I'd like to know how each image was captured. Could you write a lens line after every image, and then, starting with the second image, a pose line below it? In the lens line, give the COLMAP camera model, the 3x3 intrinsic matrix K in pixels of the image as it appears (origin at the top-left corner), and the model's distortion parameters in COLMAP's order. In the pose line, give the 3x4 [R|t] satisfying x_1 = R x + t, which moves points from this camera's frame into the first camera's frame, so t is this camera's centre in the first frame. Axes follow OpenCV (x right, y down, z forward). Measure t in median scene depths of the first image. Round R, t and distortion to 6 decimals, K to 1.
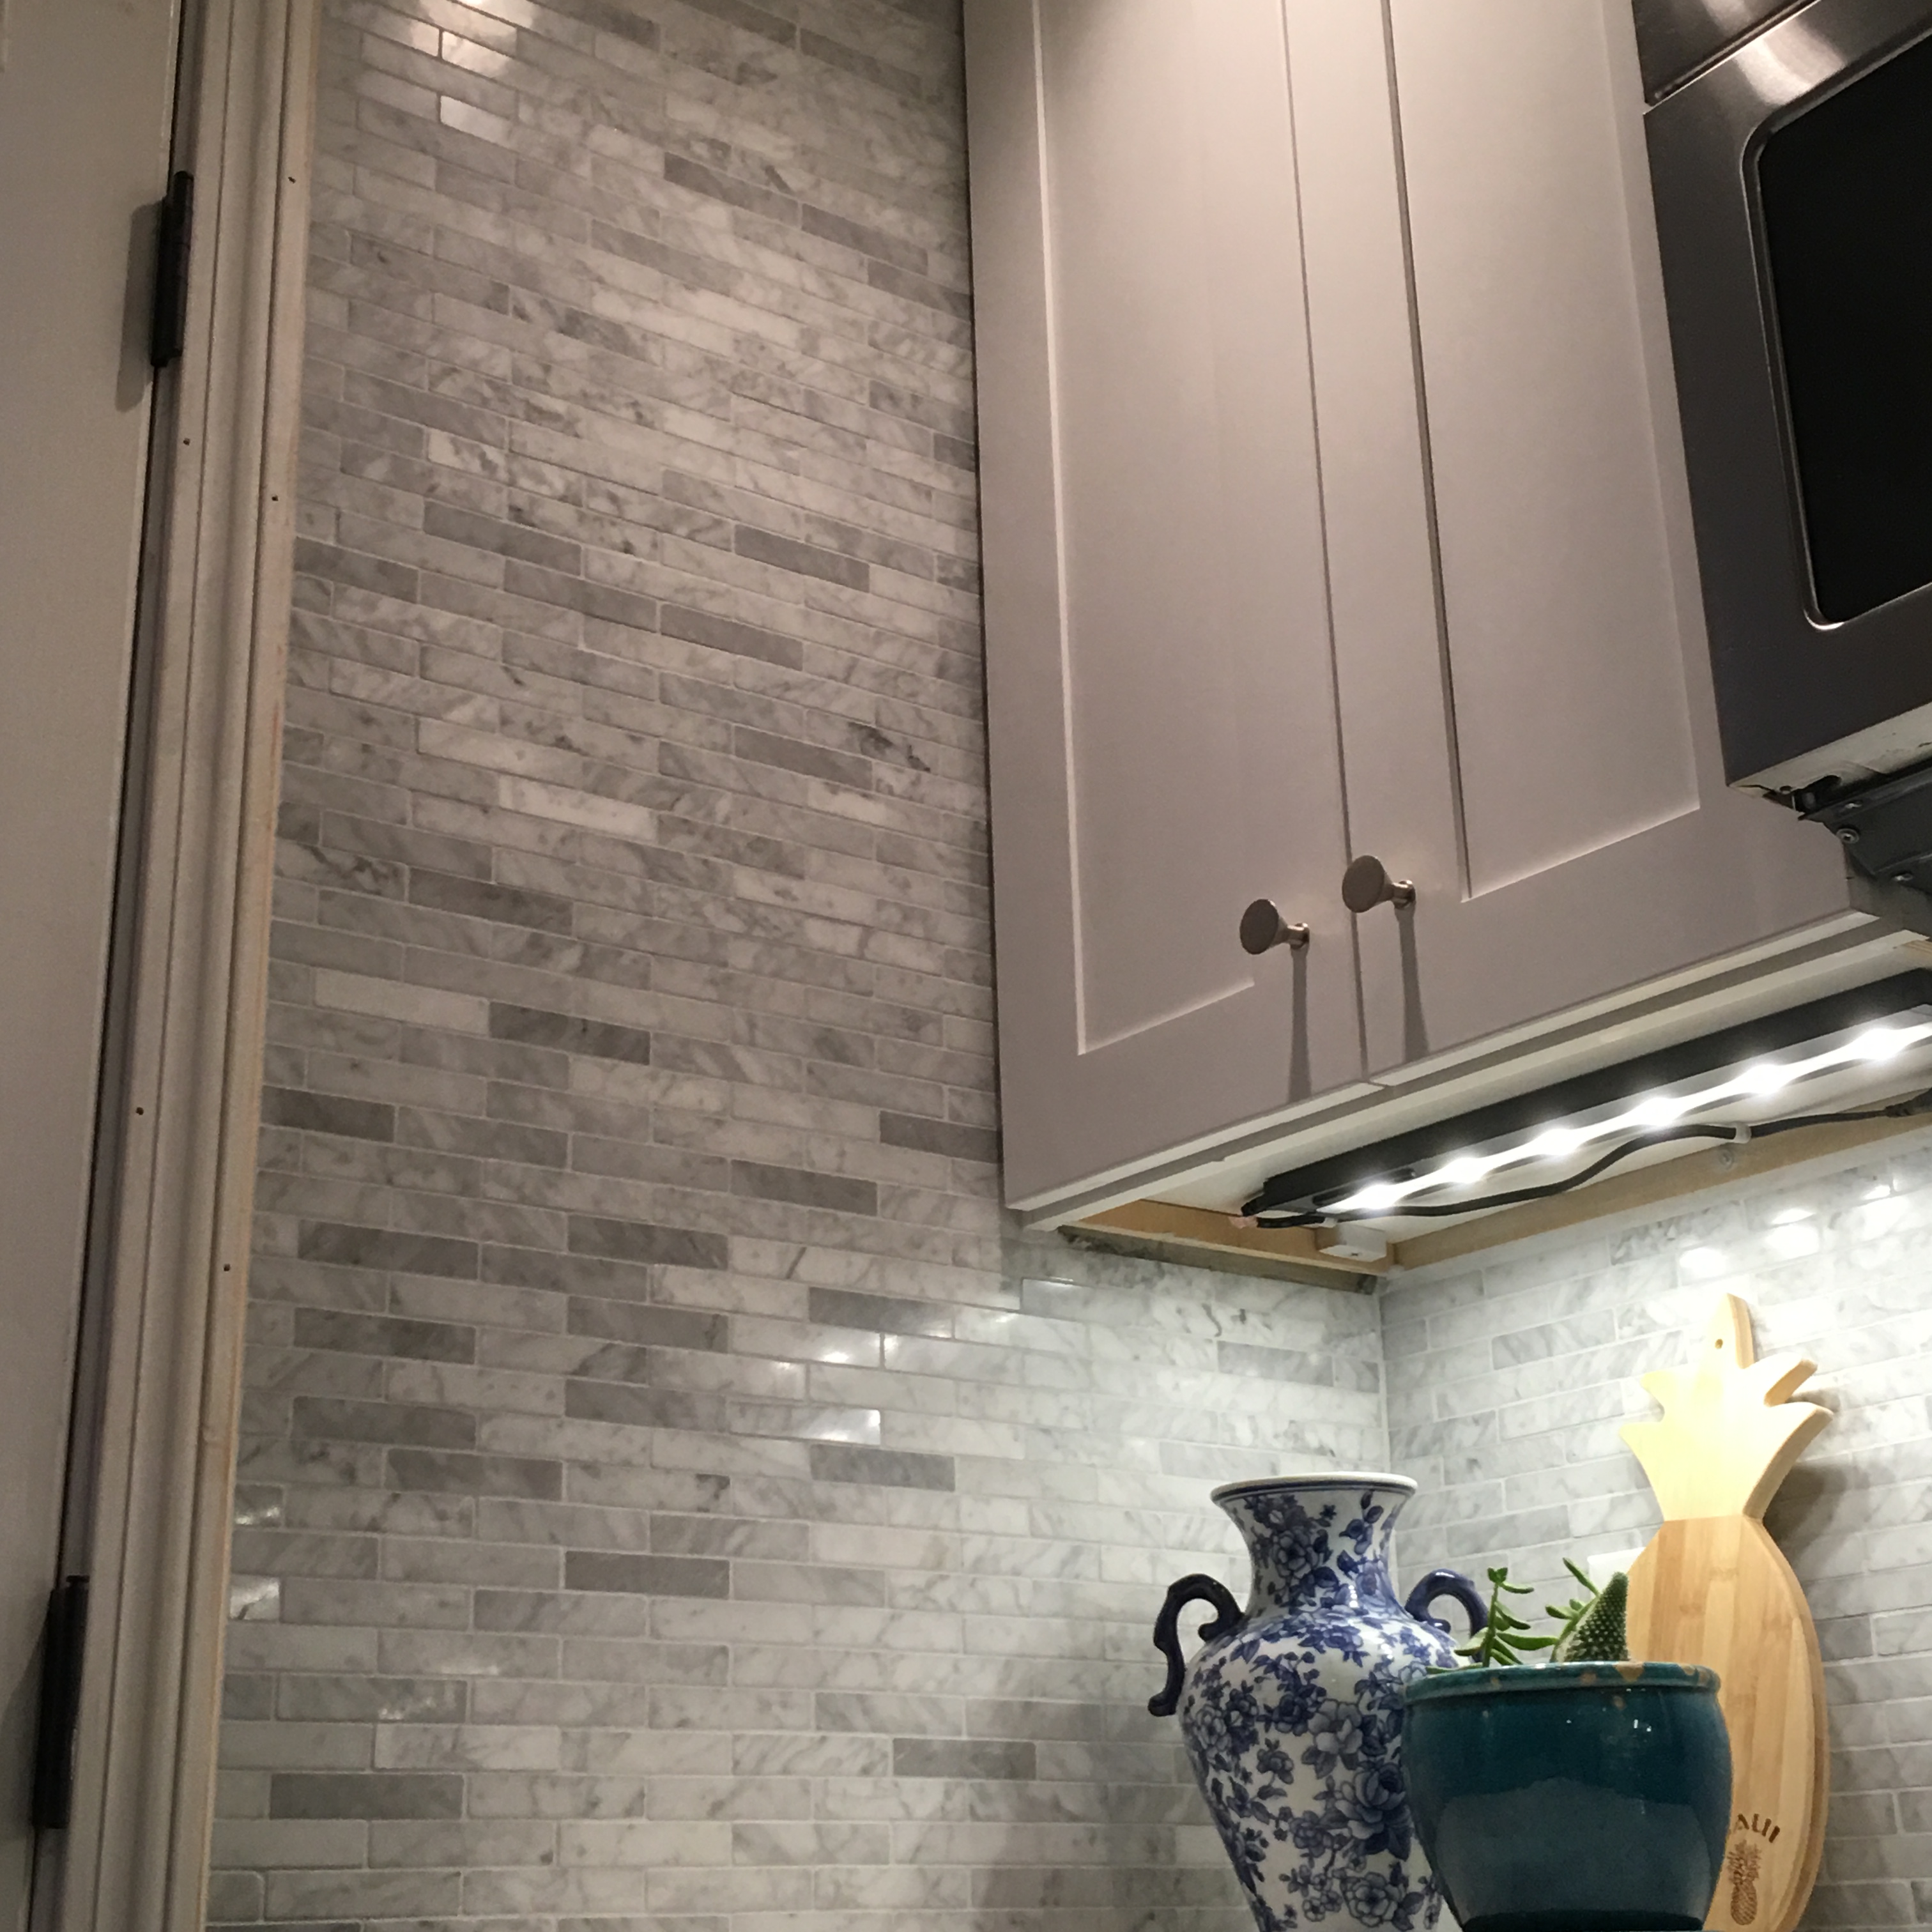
lens RADIAL K [[2932.2, 0, 1031.9], [0, 2932.2, 952.6], [0, 0, 1]] dist [0.057039, 0.000000]
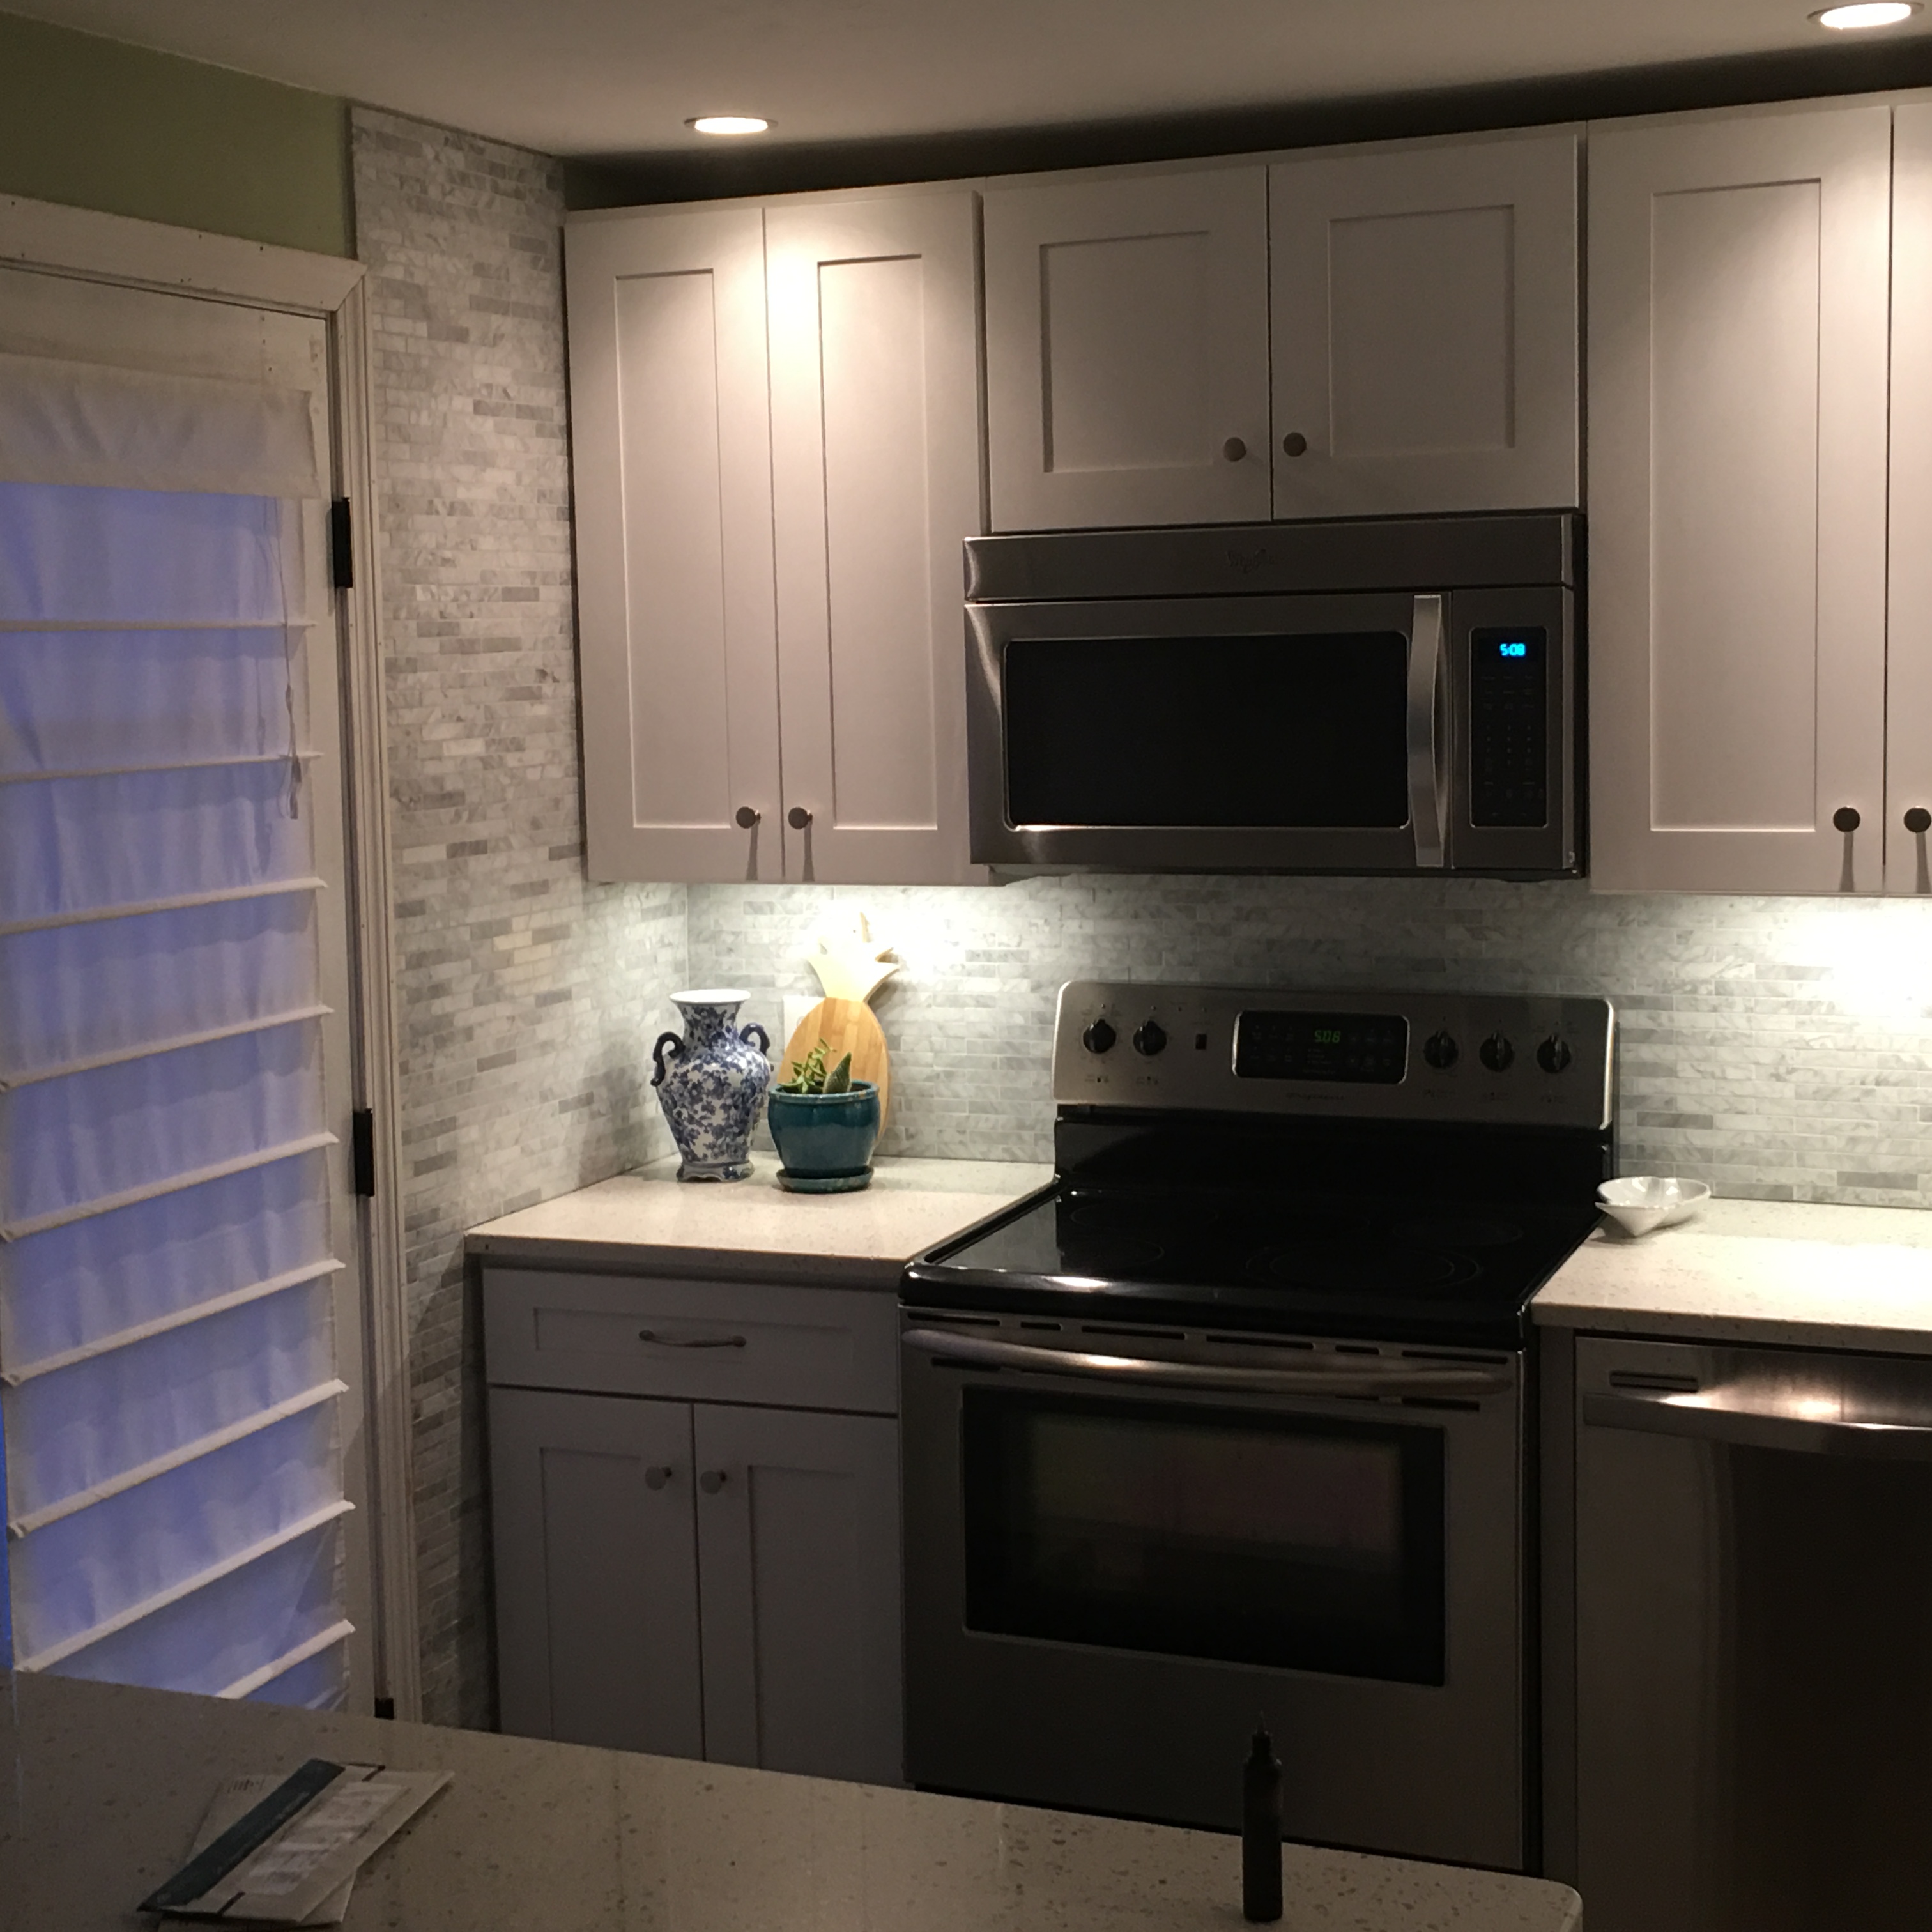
lens RADIAL K [[2932.2, 0, 963.0], [0, 2932.2, 965.7], [0, 0, 1]] dist [0.057039, 0.000000]
pose [[0.863727, -0.044824, 0.501963, -0.996824], [-0.176654, 0.905910, 0.384864, -0.863985], [-0.471985, -0.421091, 0.774540, -1.067222]]
